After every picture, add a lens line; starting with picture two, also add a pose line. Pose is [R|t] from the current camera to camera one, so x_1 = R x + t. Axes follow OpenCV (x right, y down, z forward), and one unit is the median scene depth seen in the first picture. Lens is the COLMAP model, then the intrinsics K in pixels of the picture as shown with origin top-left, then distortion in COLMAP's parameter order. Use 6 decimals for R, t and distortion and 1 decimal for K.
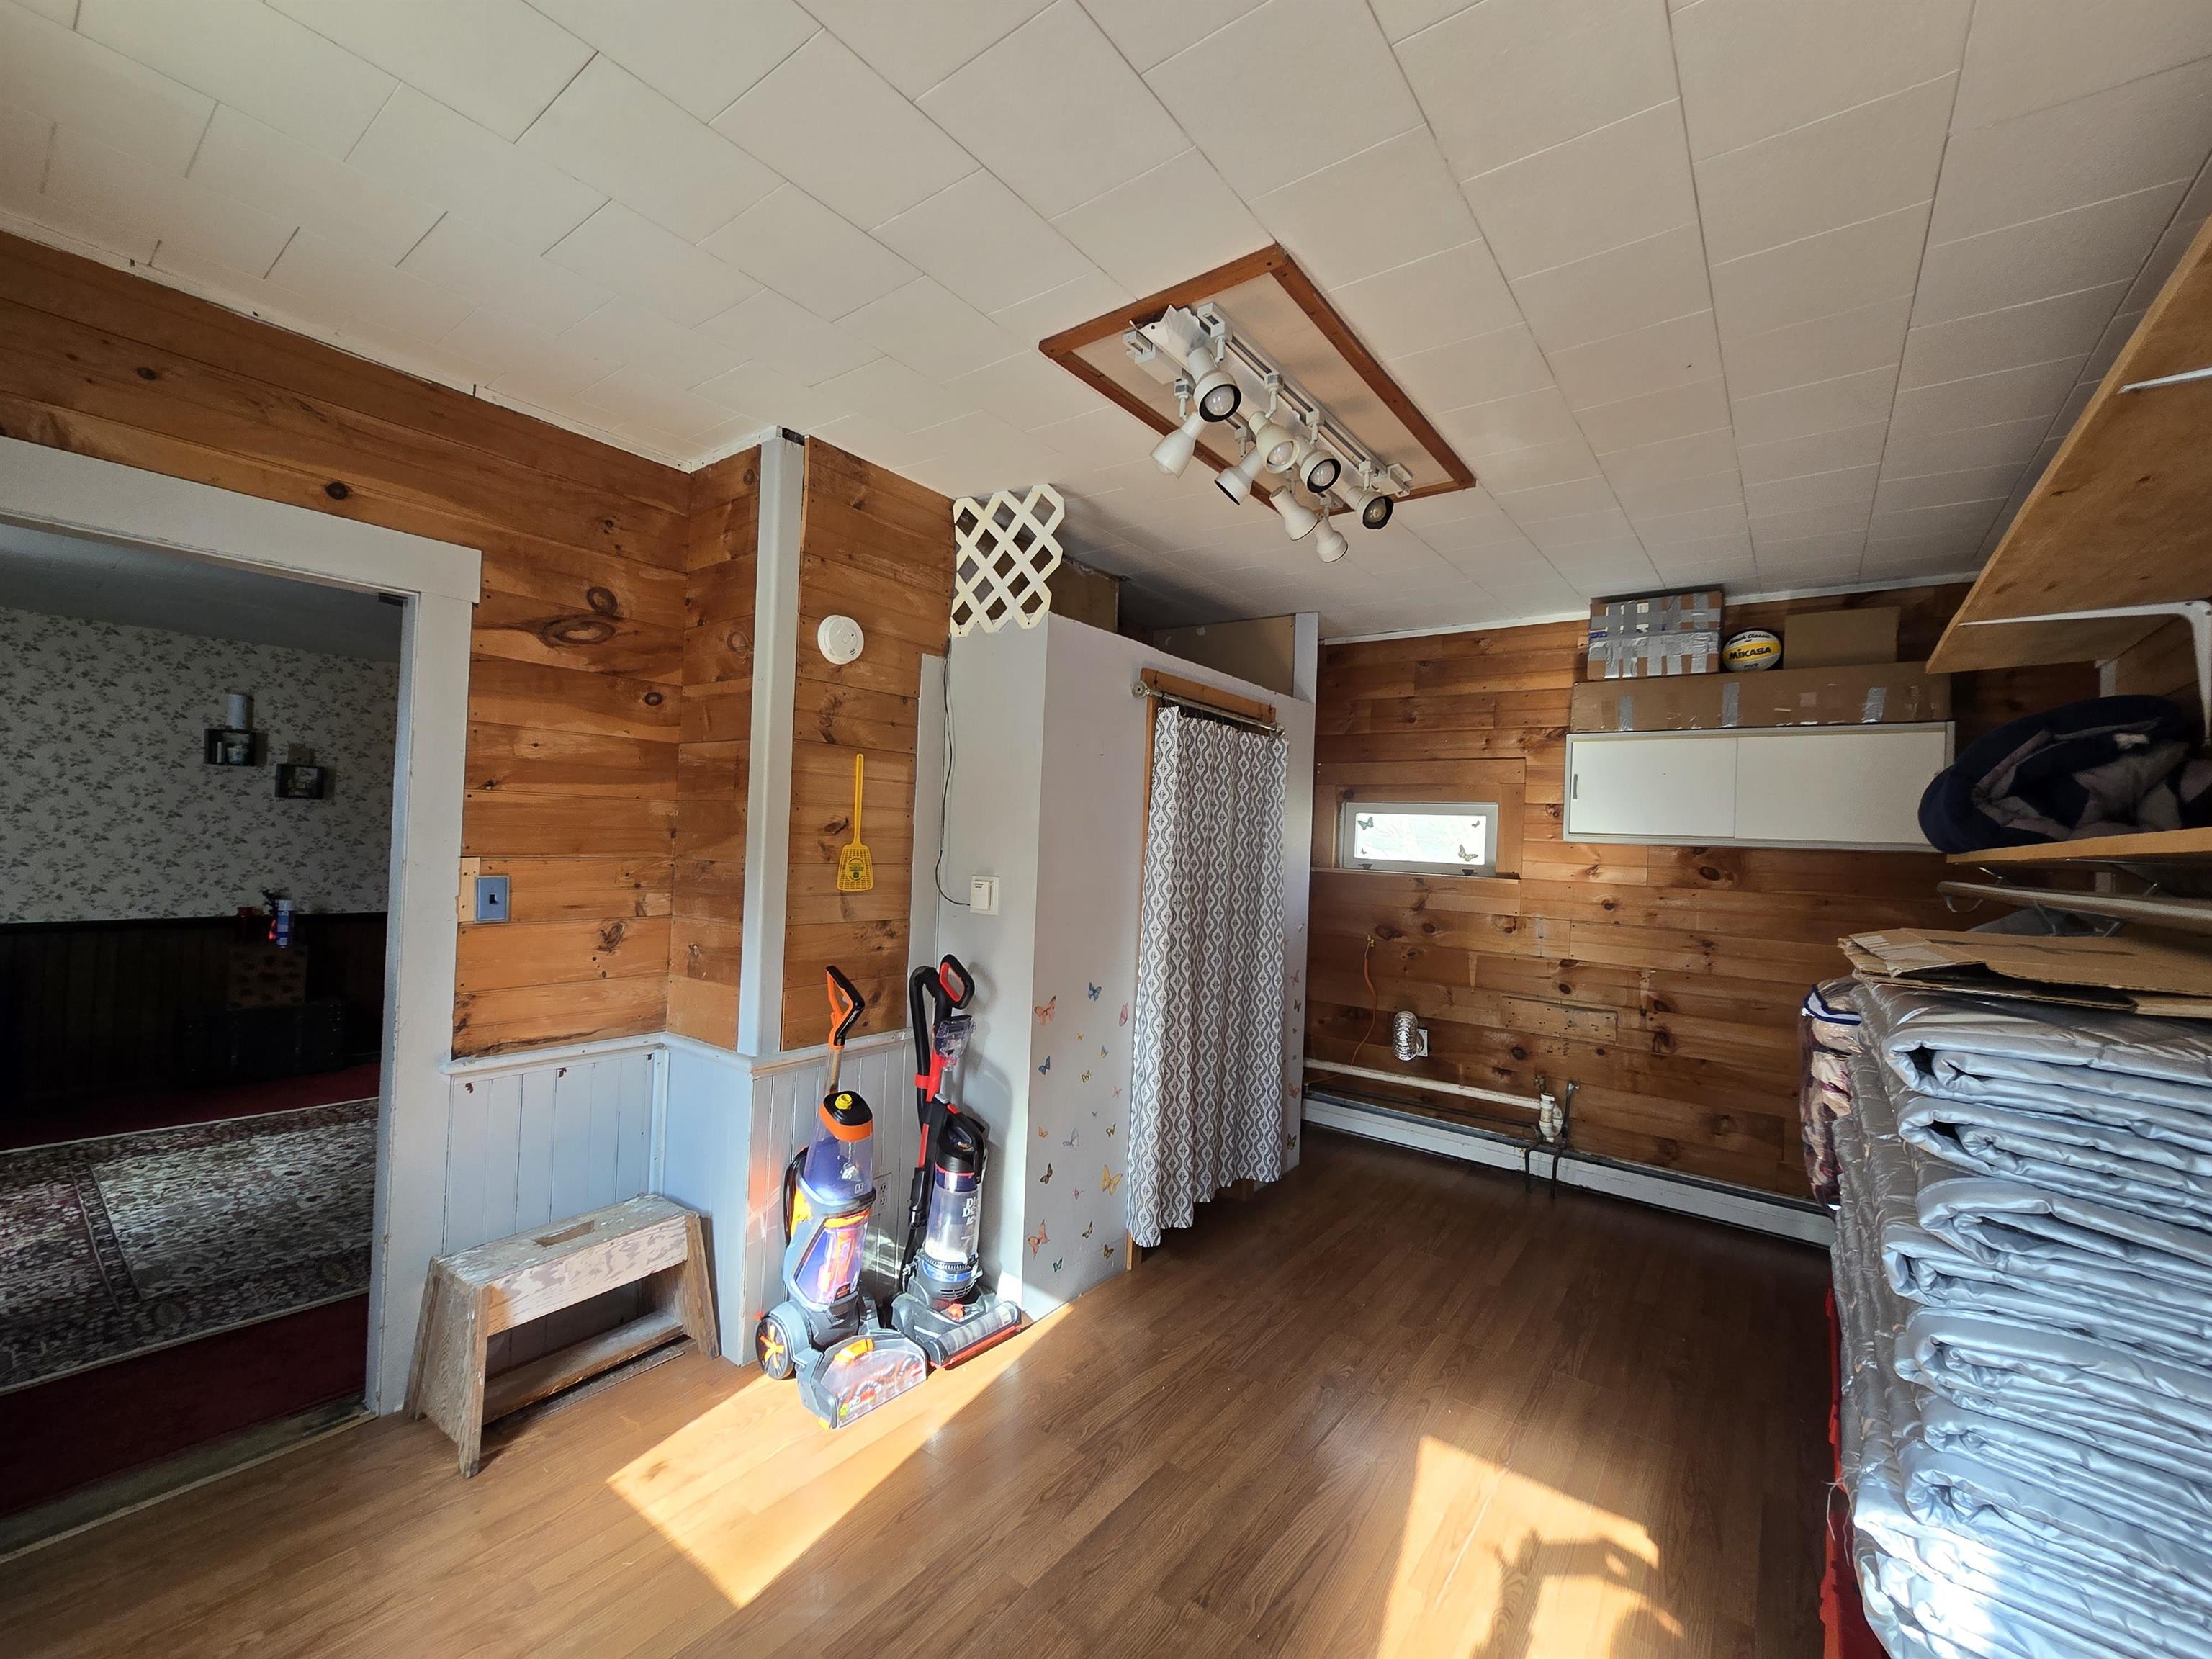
lens RADIAL K [[904.3, 0, 1099.8], [0, 904.3, 831.3], [0, 0, 1]] dist [-0.004909, -0.000301]
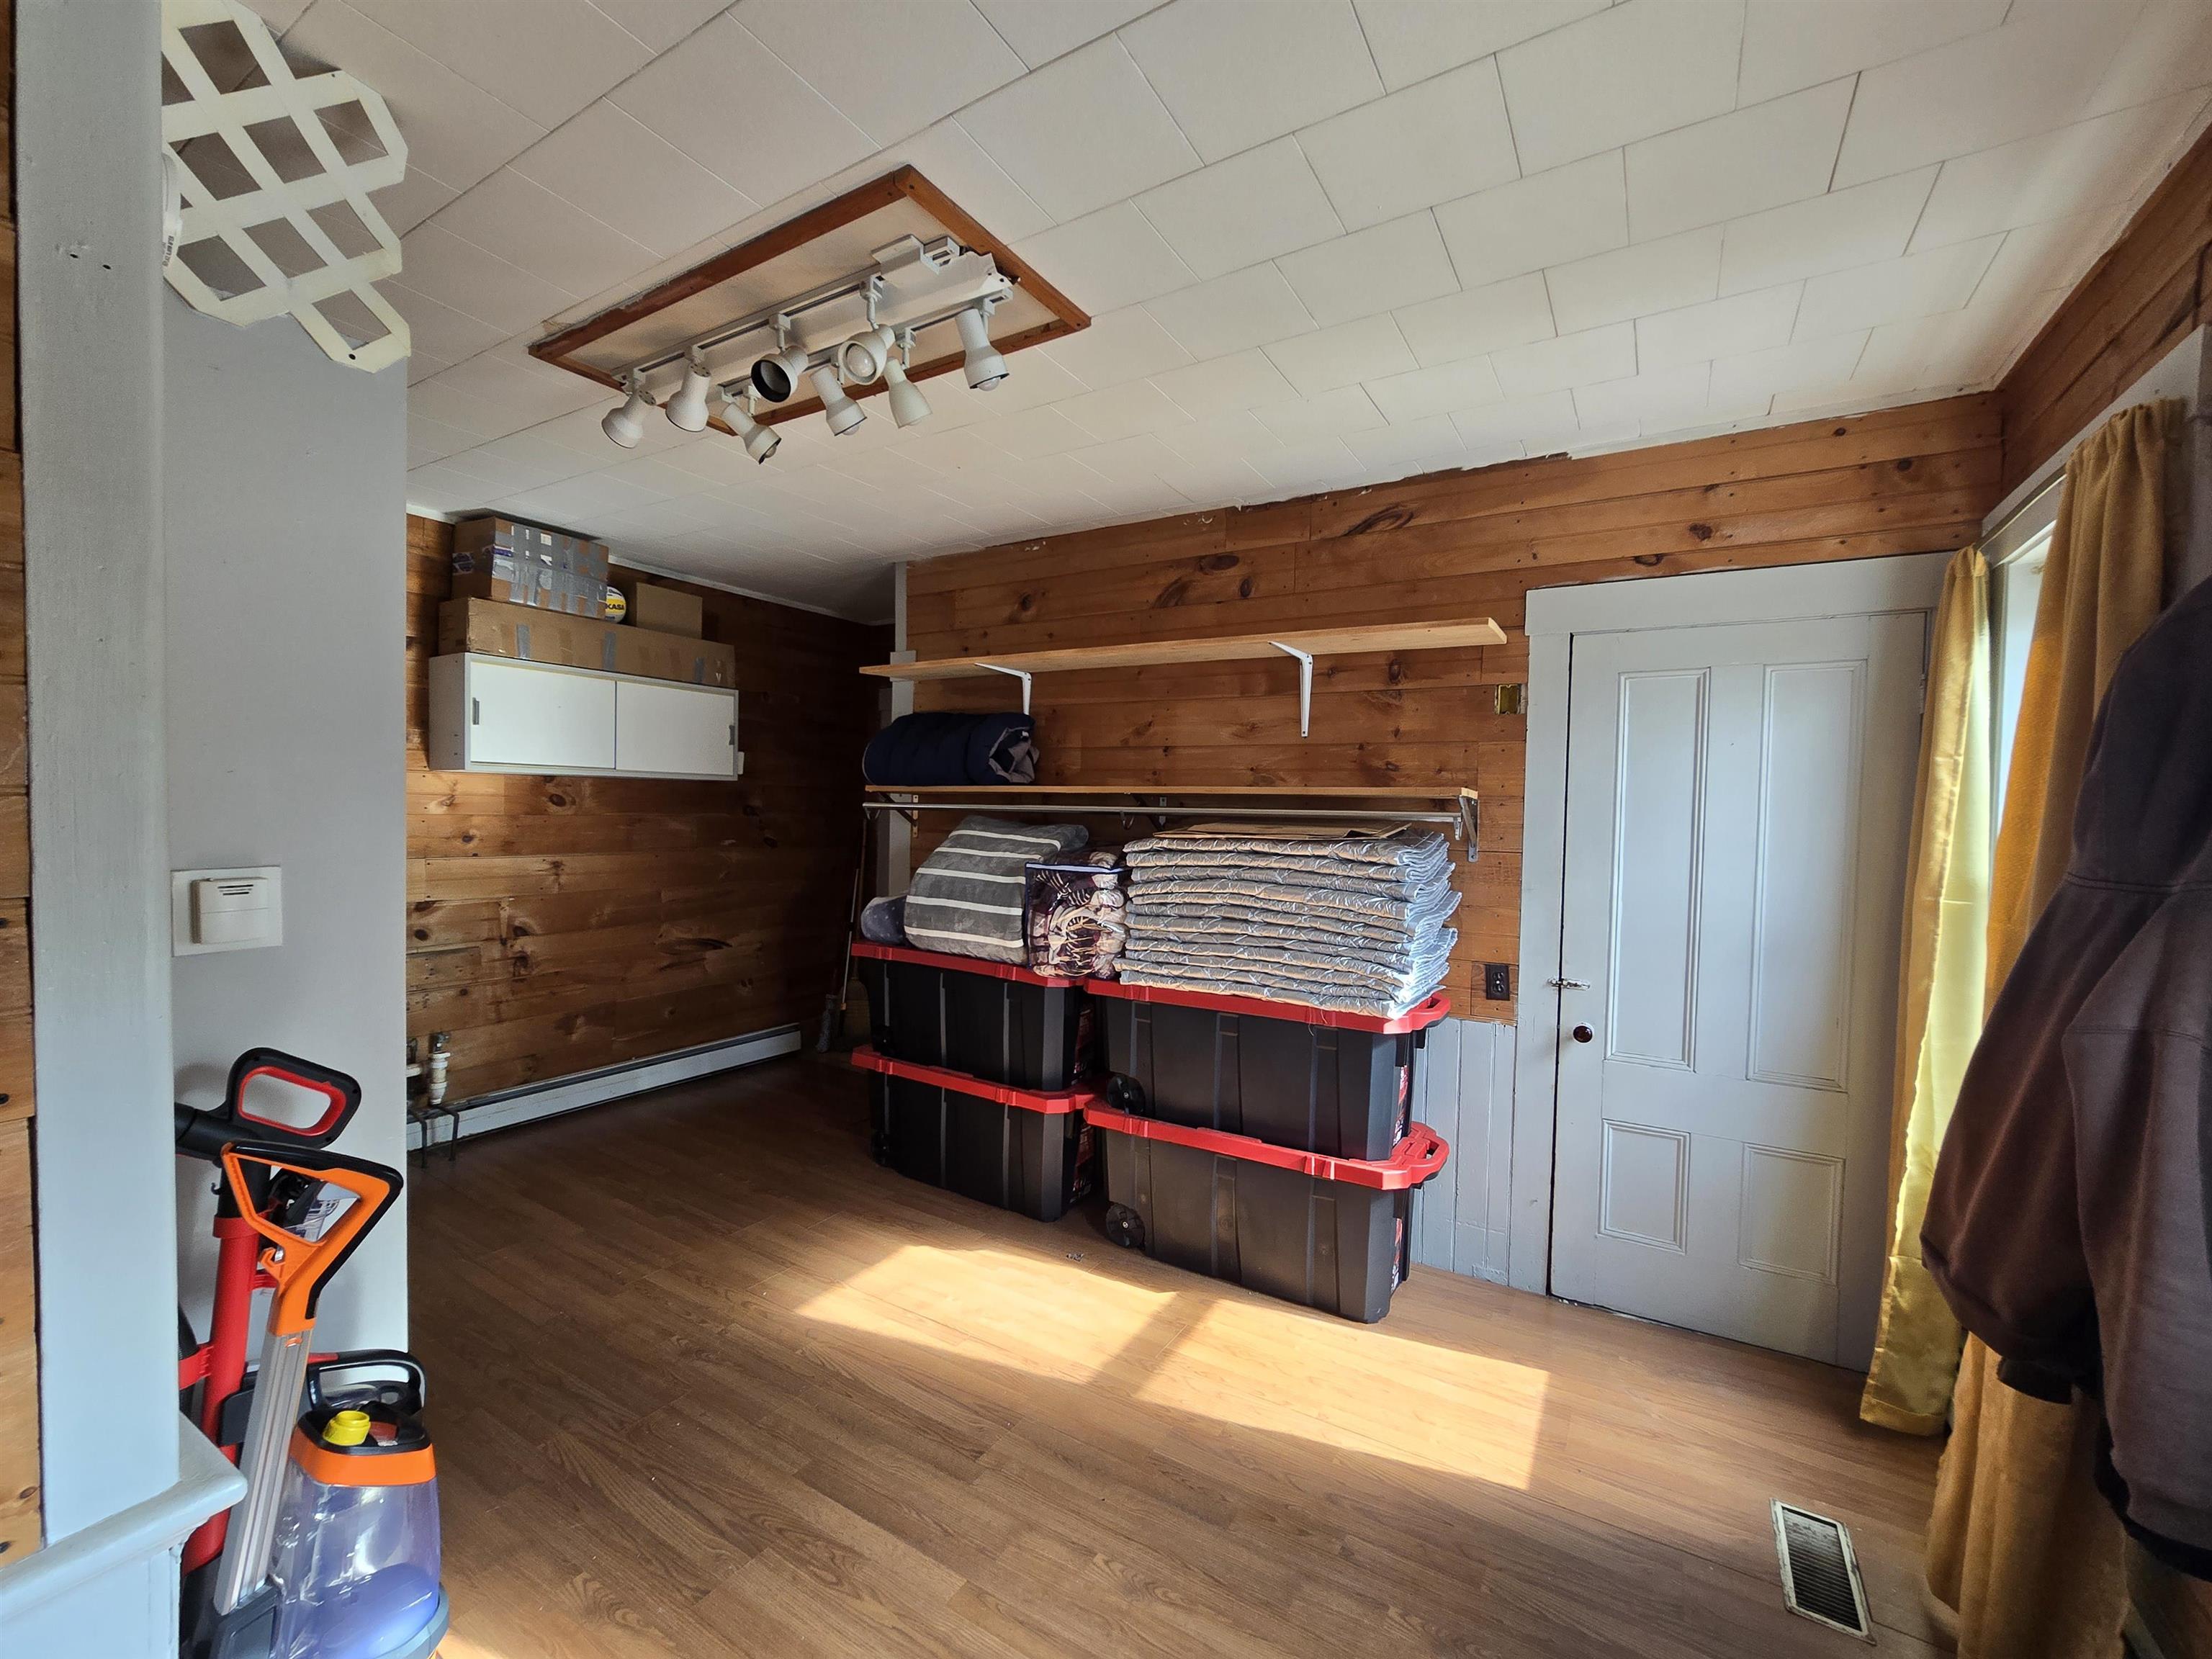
lens RADIAL K [[904.3, 0, 1103.3], [0, 904.3, 834.8], [0, 0, 1]] dist [-0.004909, -0.000301]
pose [[-0.105797, -0.075686, 0.991503, -0.615638], [-0.031672, 0.996850, 0.072715, -0.014699], [-0.993883, -0.023710, -0.107861, 0.613768]]
